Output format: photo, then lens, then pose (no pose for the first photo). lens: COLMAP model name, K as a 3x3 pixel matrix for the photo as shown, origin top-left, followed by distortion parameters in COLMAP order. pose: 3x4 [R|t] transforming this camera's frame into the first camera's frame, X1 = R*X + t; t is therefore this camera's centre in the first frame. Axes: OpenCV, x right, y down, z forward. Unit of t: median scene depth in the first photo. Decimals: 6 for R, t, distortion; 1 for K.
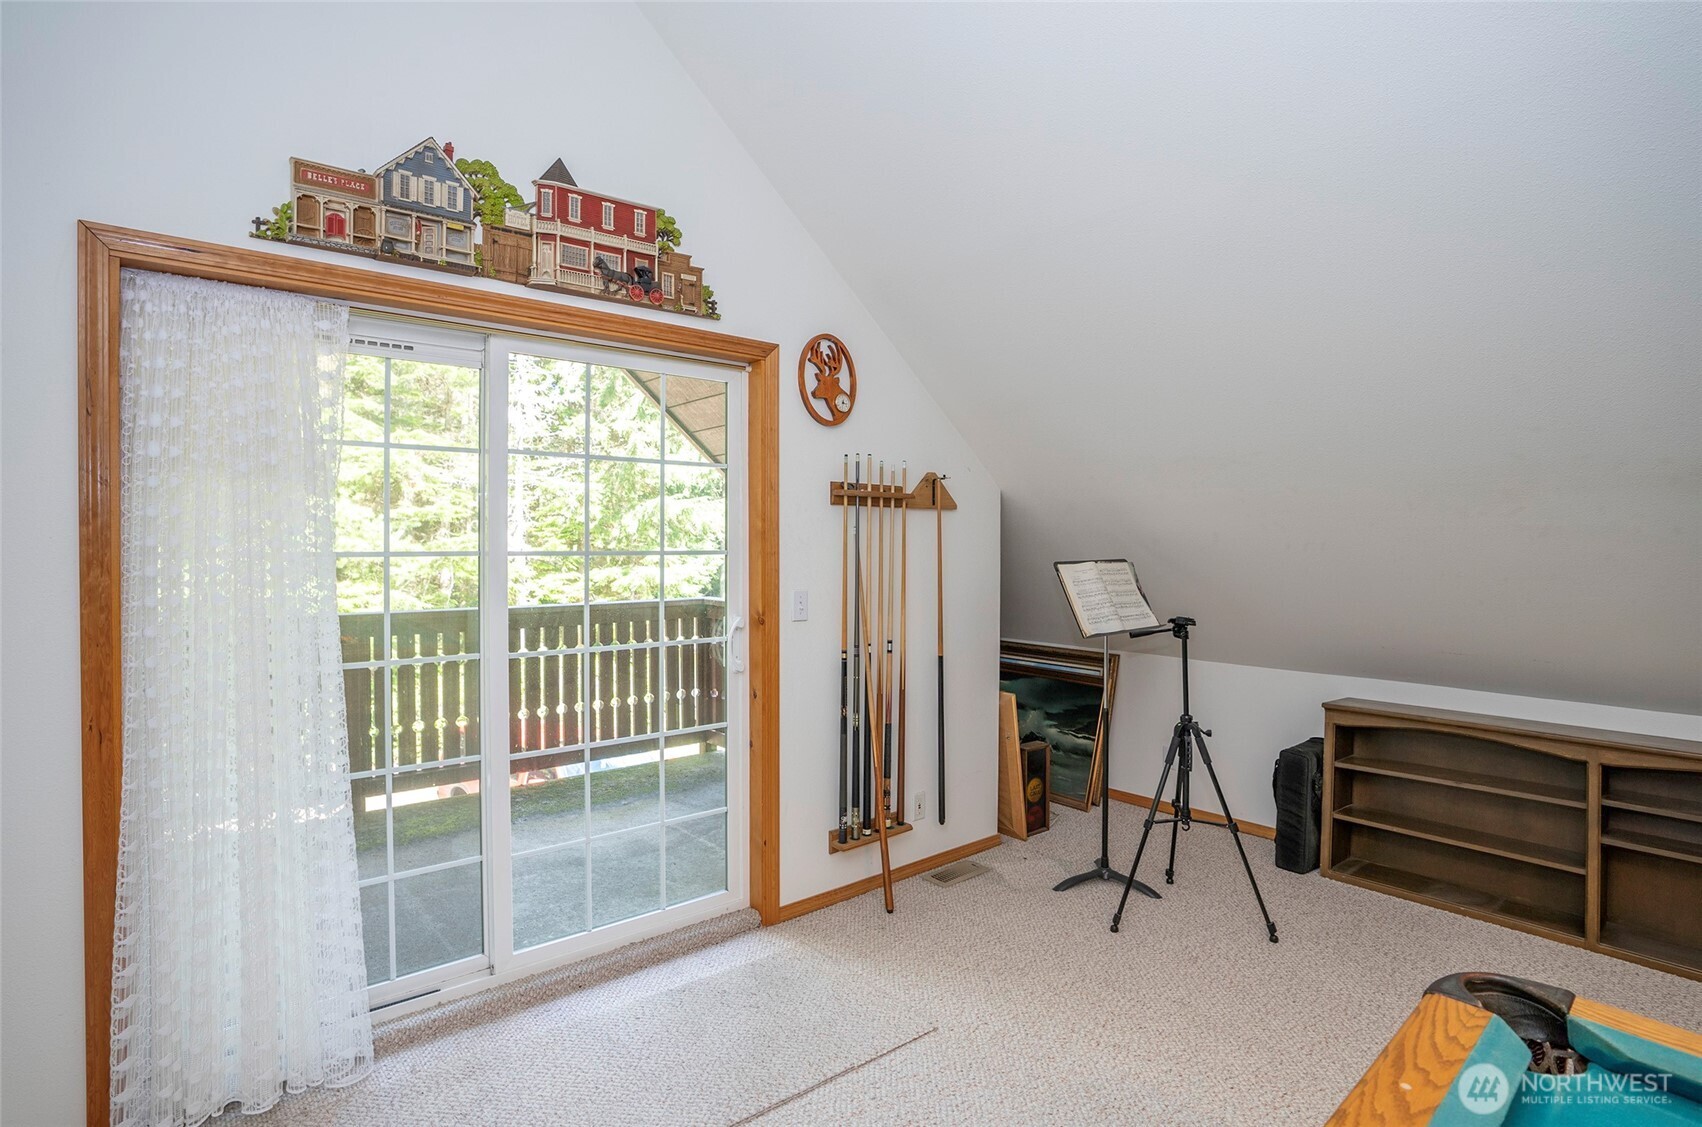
lens RADIAL K [[885.1, 0, 914.9], [0, 885.1, 551.3], [0, 0, 1]] dist [-0.067131, 0.034446]
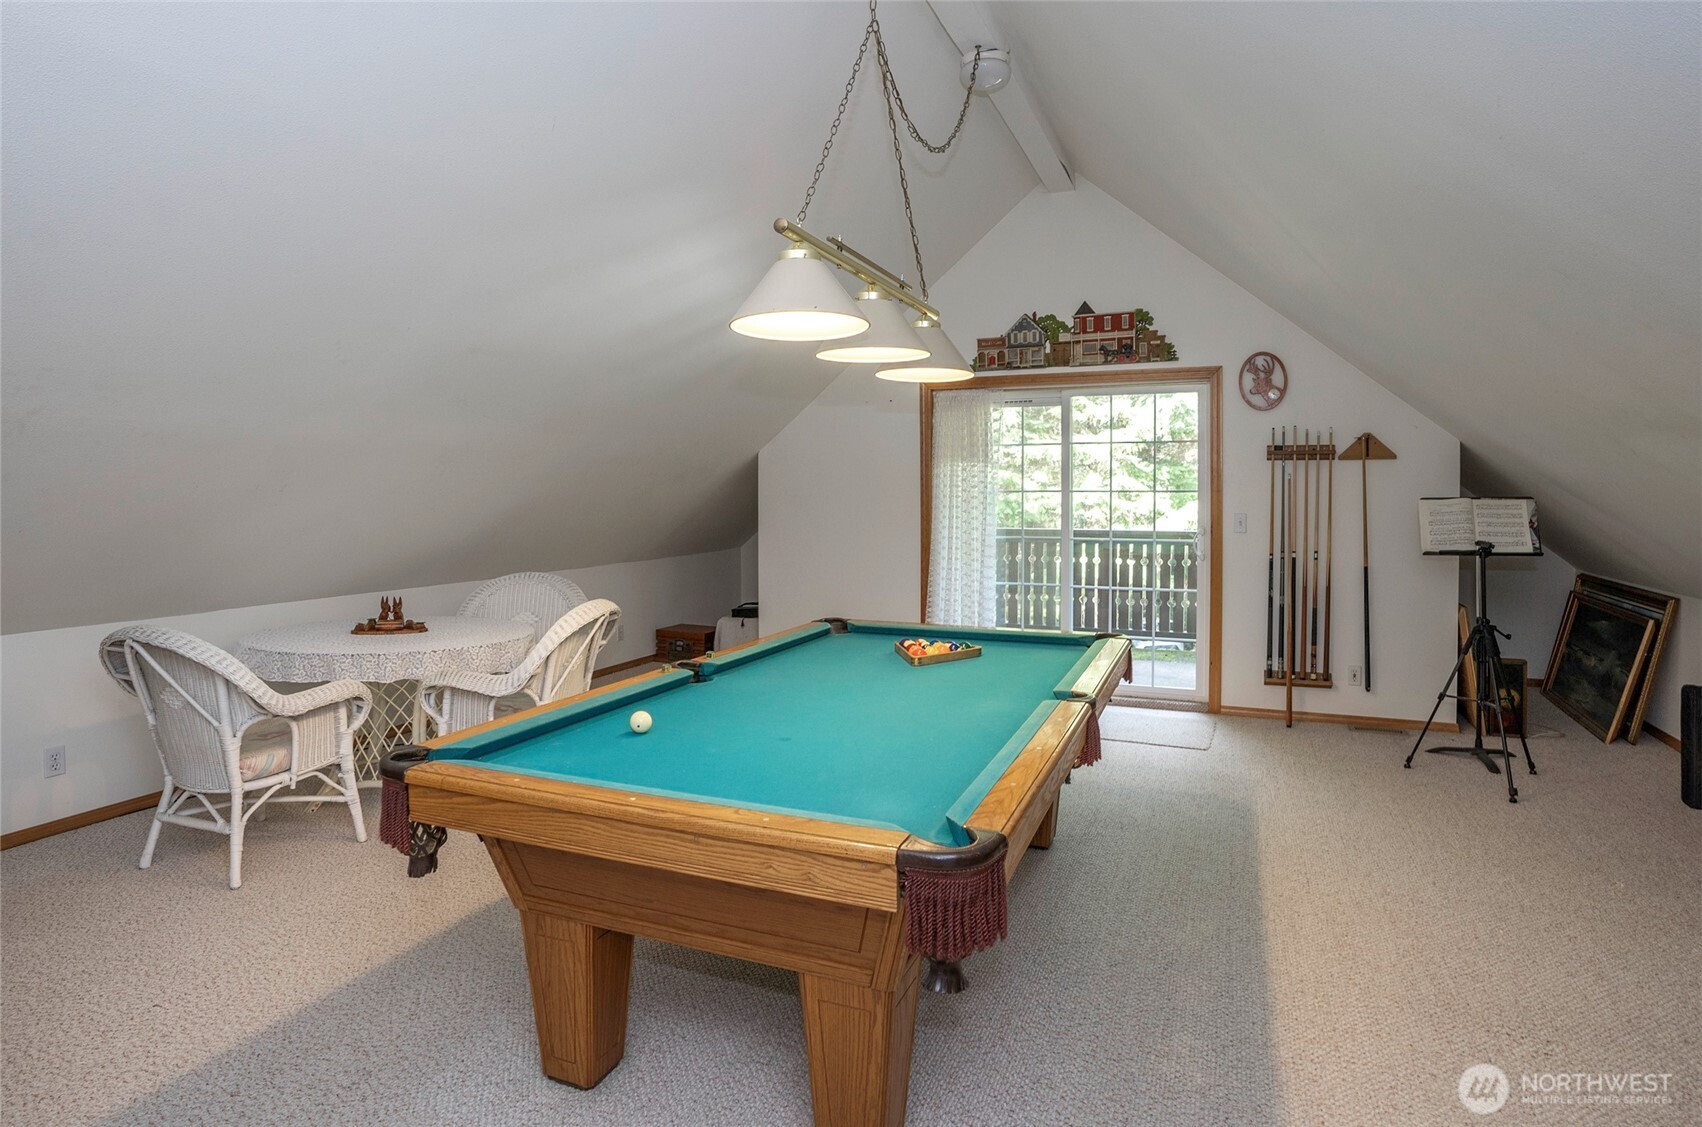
lens RADIAL K [[914.3, 0, 842.9], [0, 914.3, 493.1], [0, 0, 1]] dist [-0.000110, 0.001579]
pose [[0.444574, -0.000021, -0.895742, 1.147912], [-0.009628, 0.999942, -0.004802, 0.022973], [0.895690, 0.010759, 0.444548, -0.439740]]
